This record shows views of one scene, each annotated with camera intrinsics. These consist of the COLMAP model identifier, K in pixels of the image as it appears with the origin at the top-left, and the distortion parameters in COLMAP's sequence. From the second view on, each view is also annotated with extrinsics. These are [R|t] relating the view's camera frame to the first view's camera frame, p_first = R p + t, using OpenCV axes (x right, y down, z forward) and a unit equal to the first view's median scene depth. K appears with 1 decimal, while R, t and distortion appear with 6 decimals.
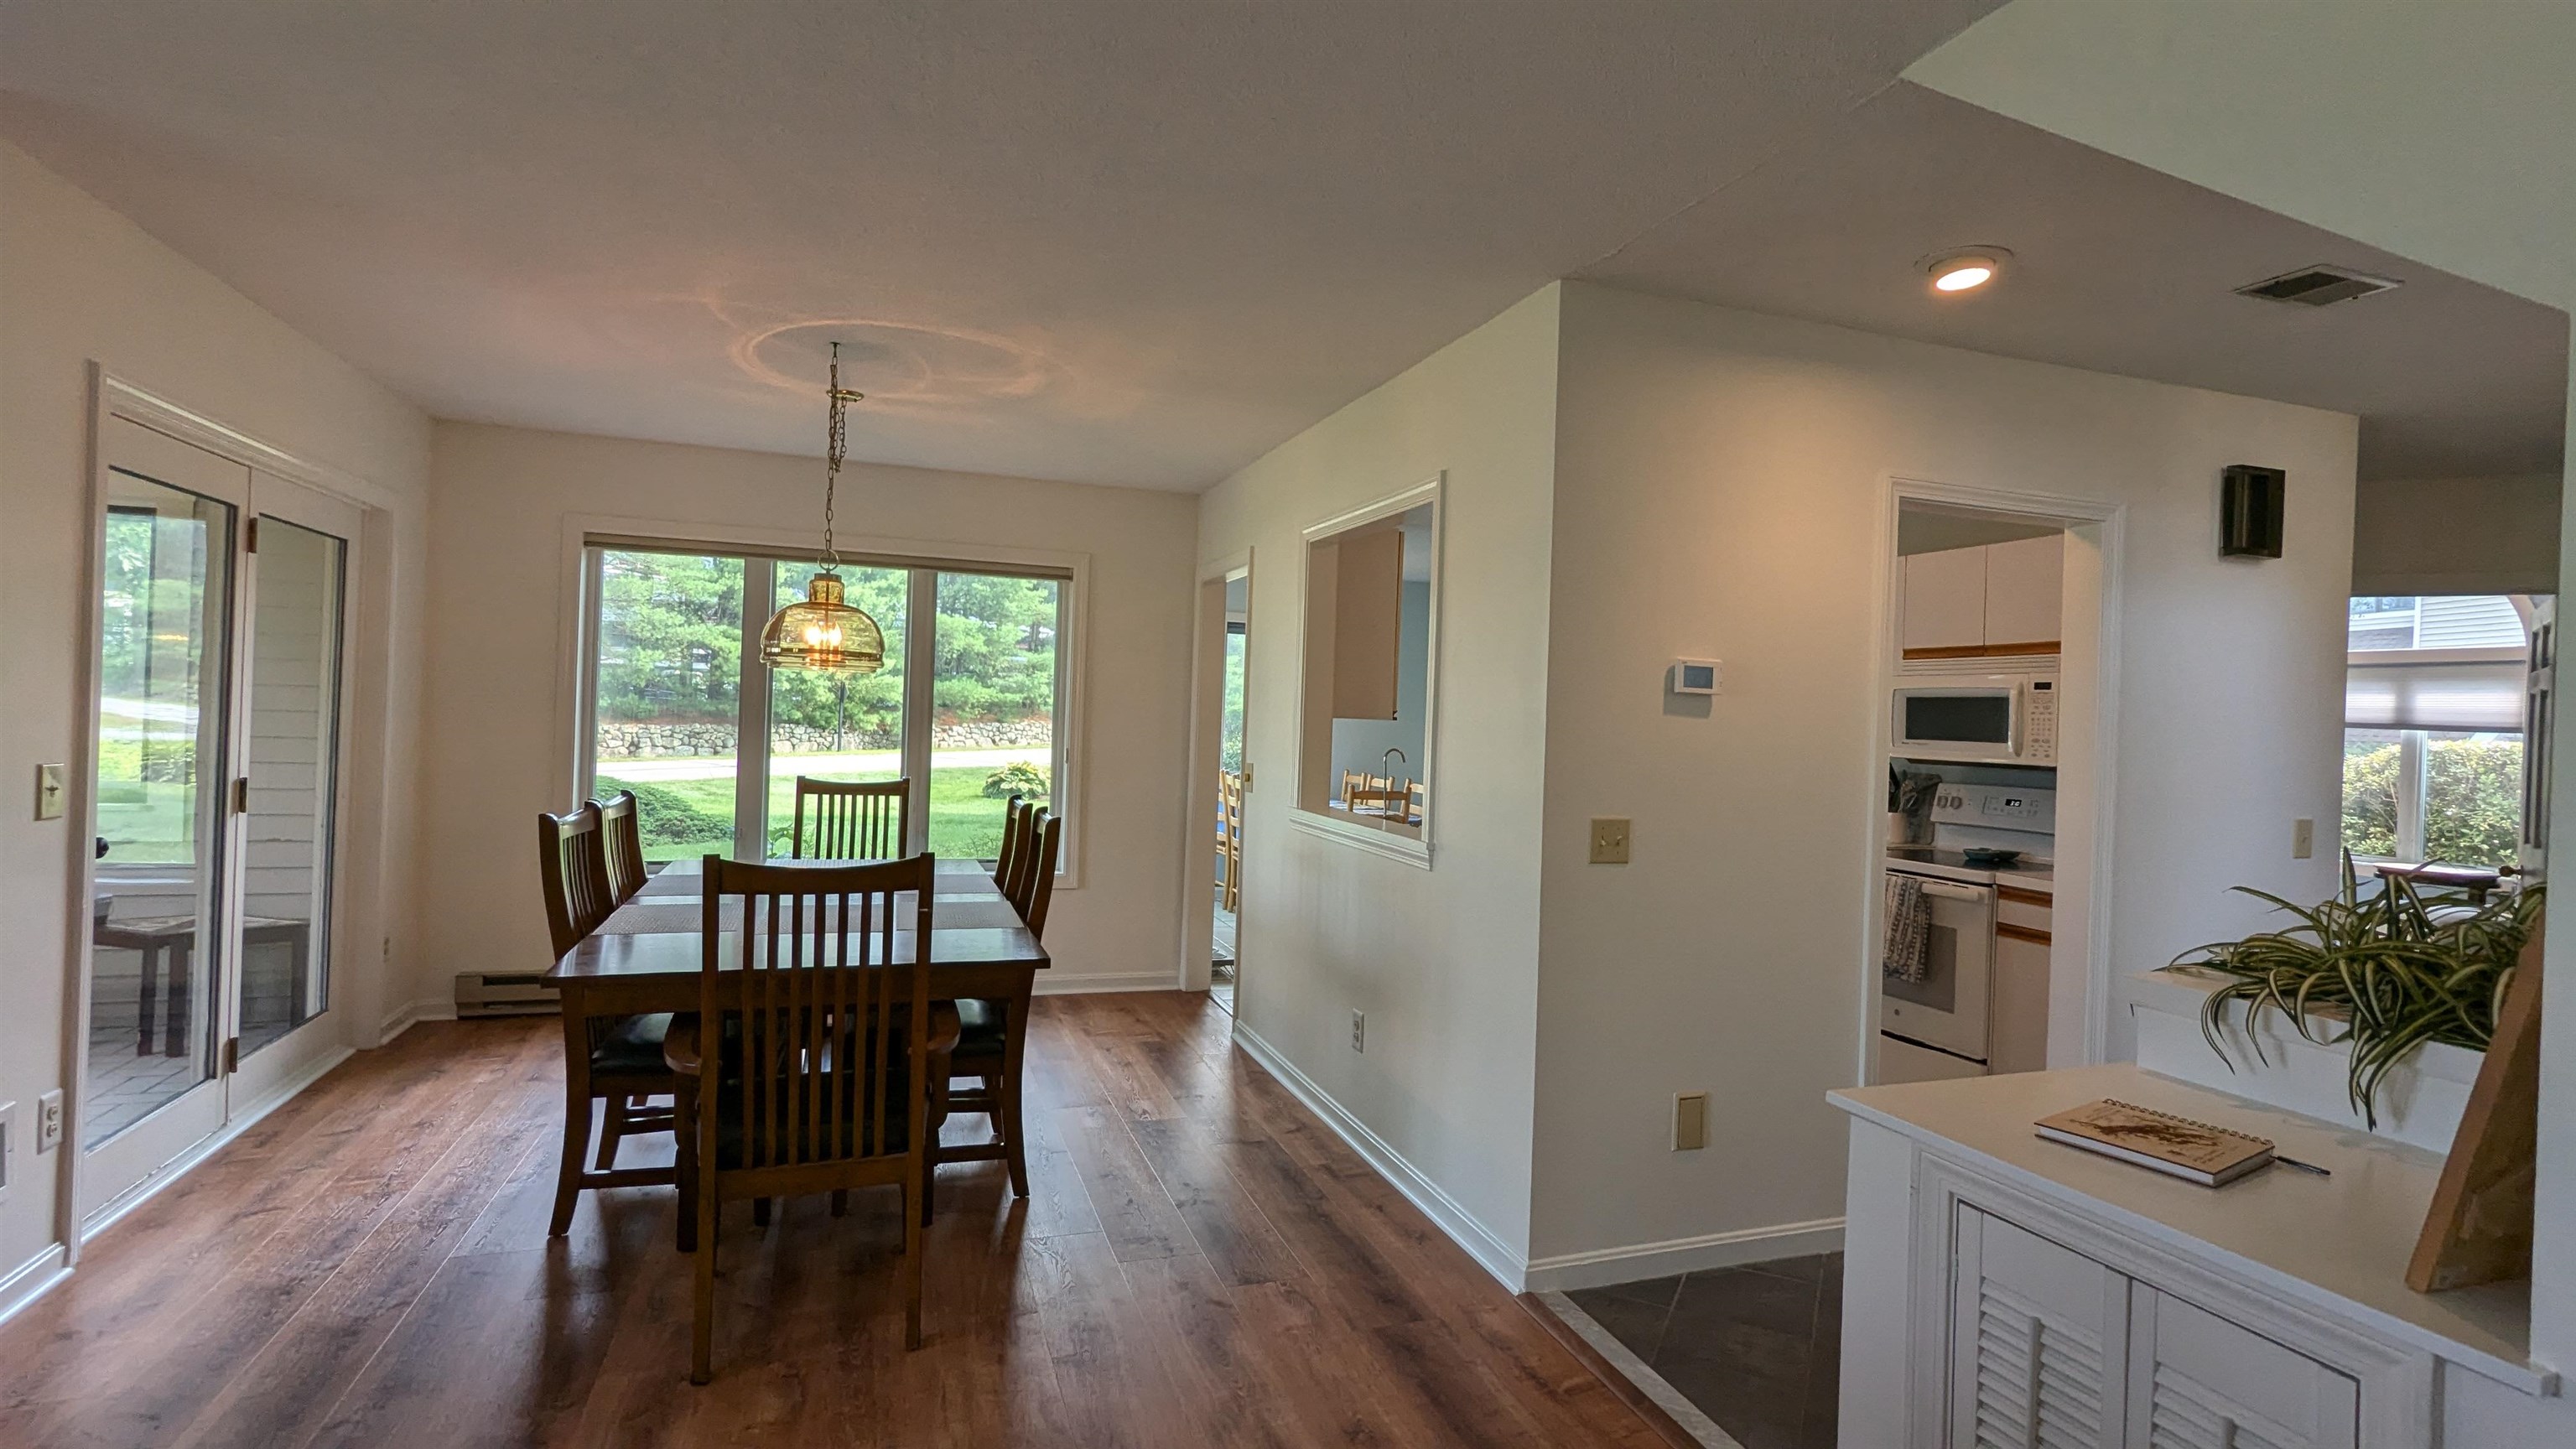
lens RADIAL K [[1220.2, 0, 1295.7], [0, 1220.2, 708.3], [0, 0, 1]] dist [-0.002325, 0.000983]
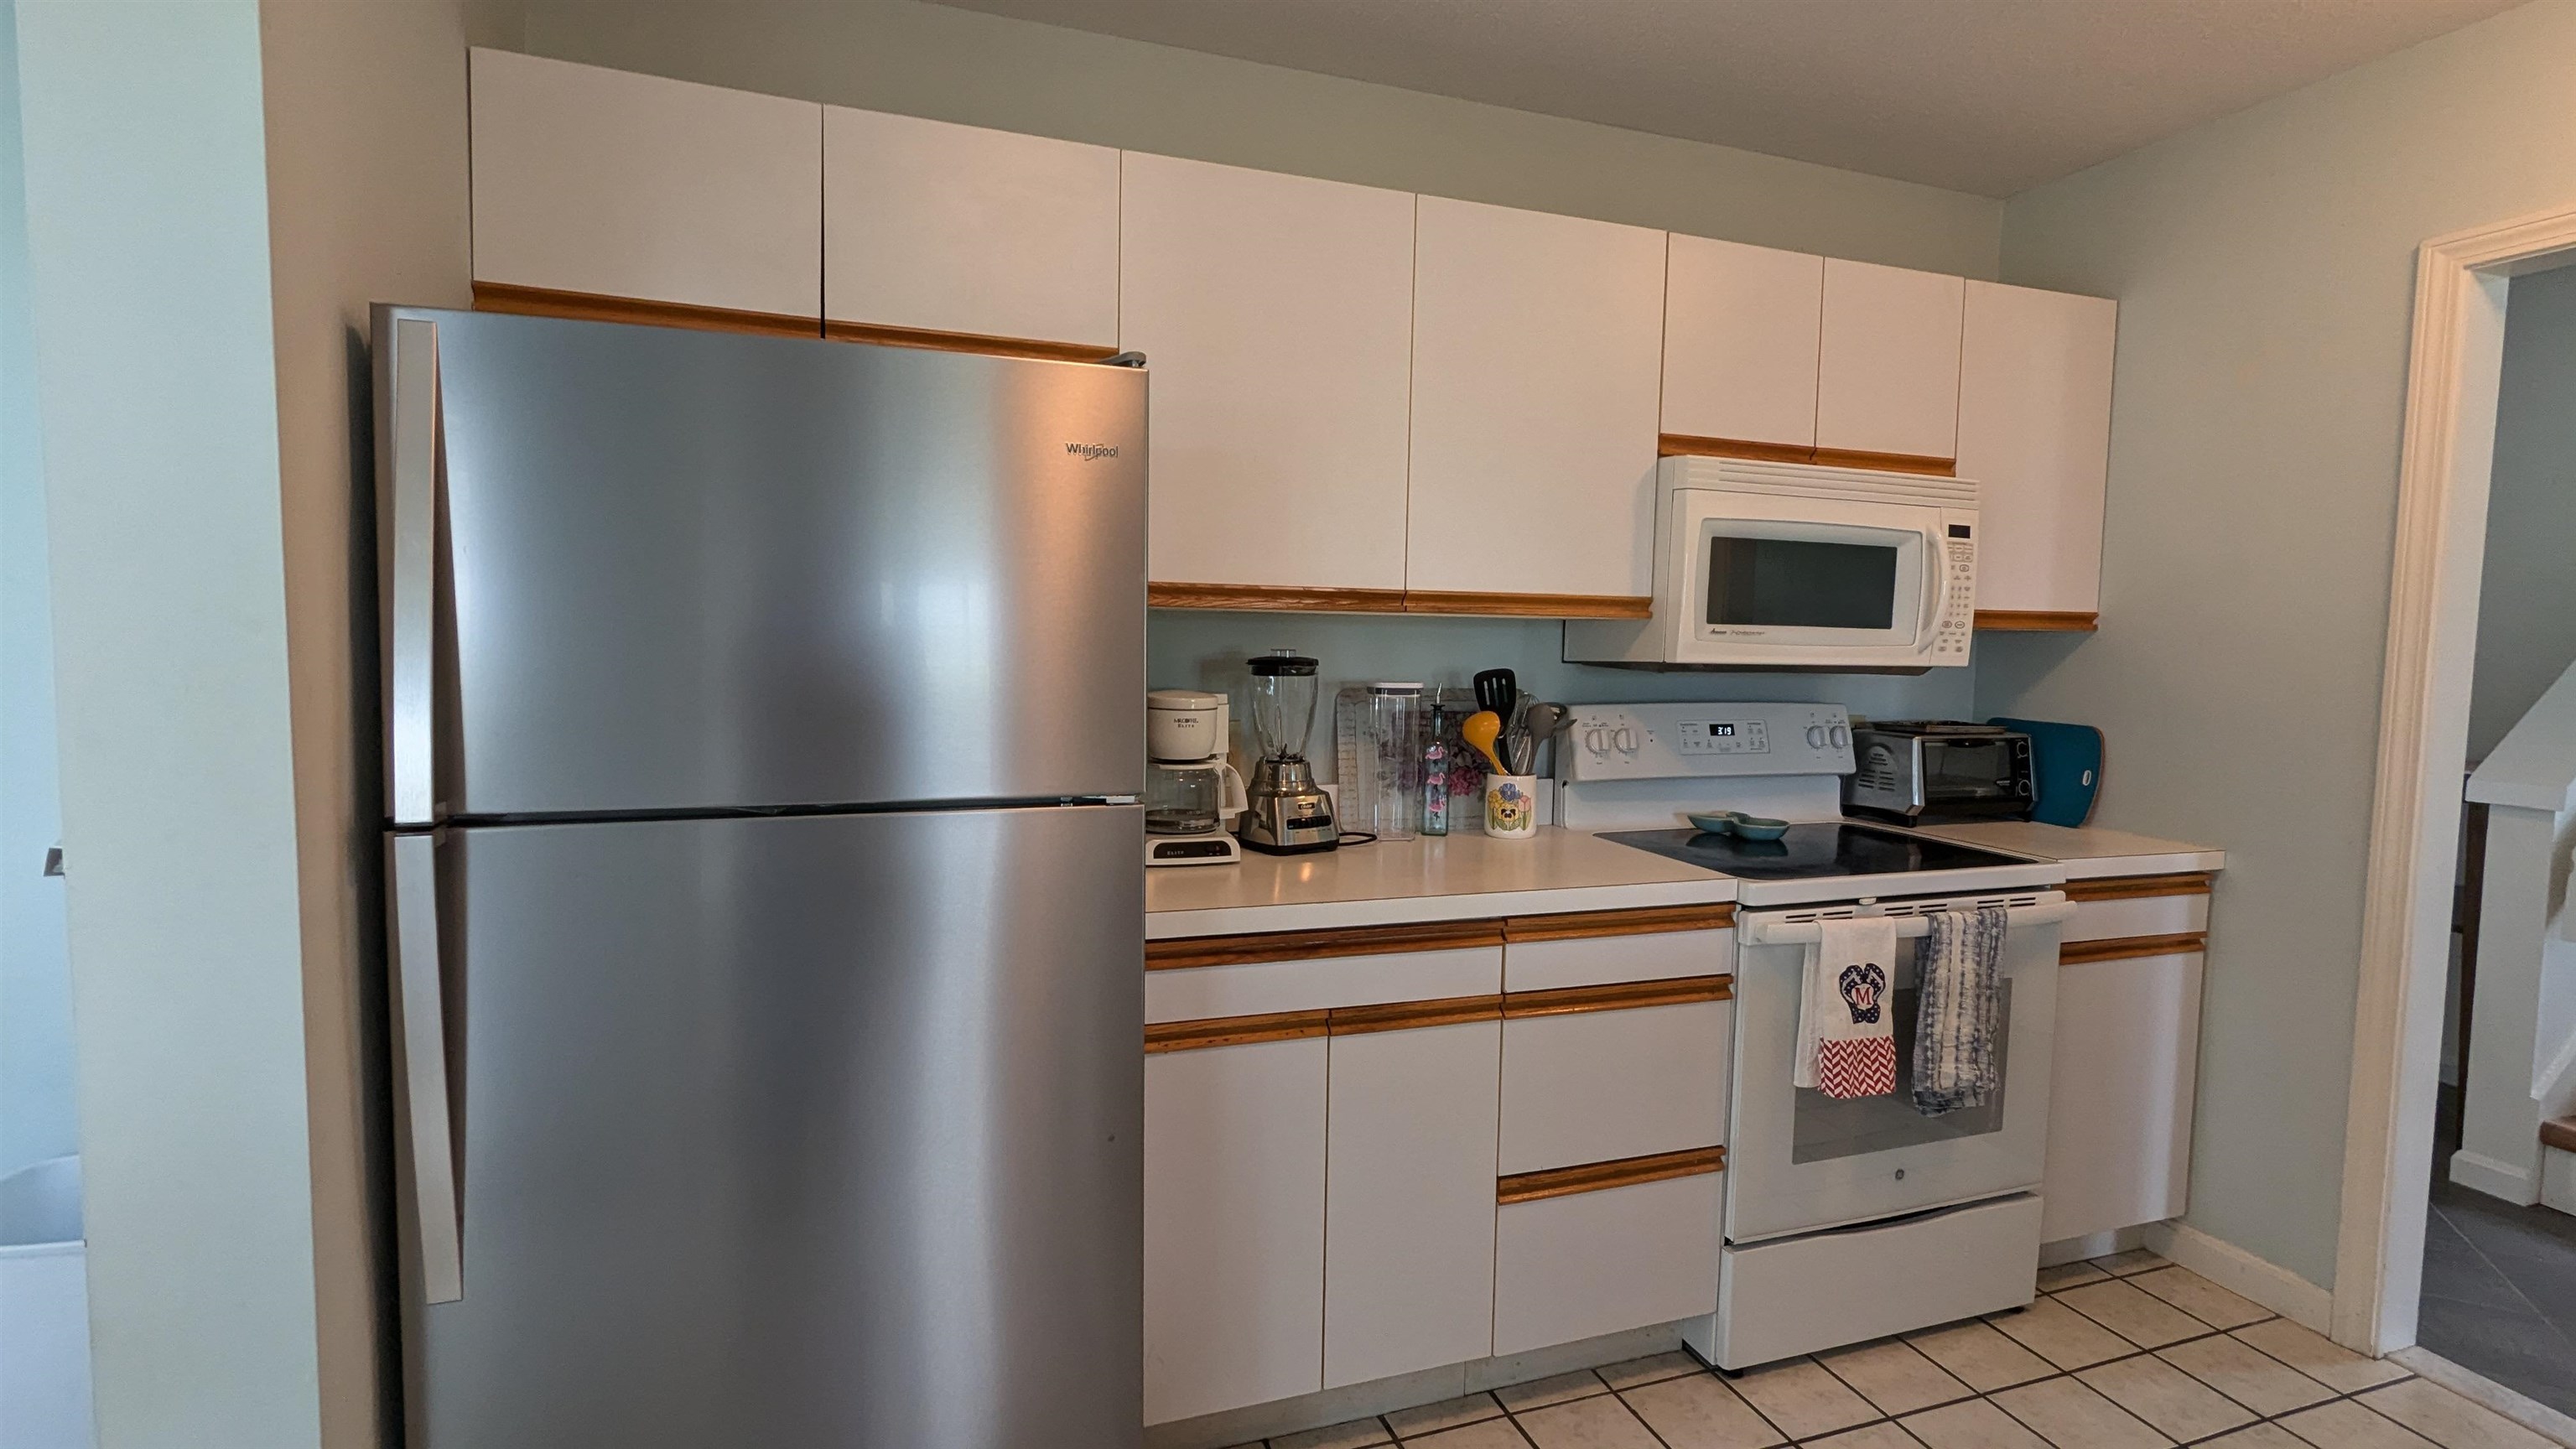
lens RADIAL K [[1220.2, 0, 1286.4], [0, 1220.2, 715.9], [0, 0, 1]] dist [-0.002325, 0.000983]
pose [[-0.007165, -0.104958, 0.994451, 0.017465], [-0.028476, 0.994094, 0.104715, 0.017298], [-0.999569, -0.027567, -0.010111, 1.272193]]
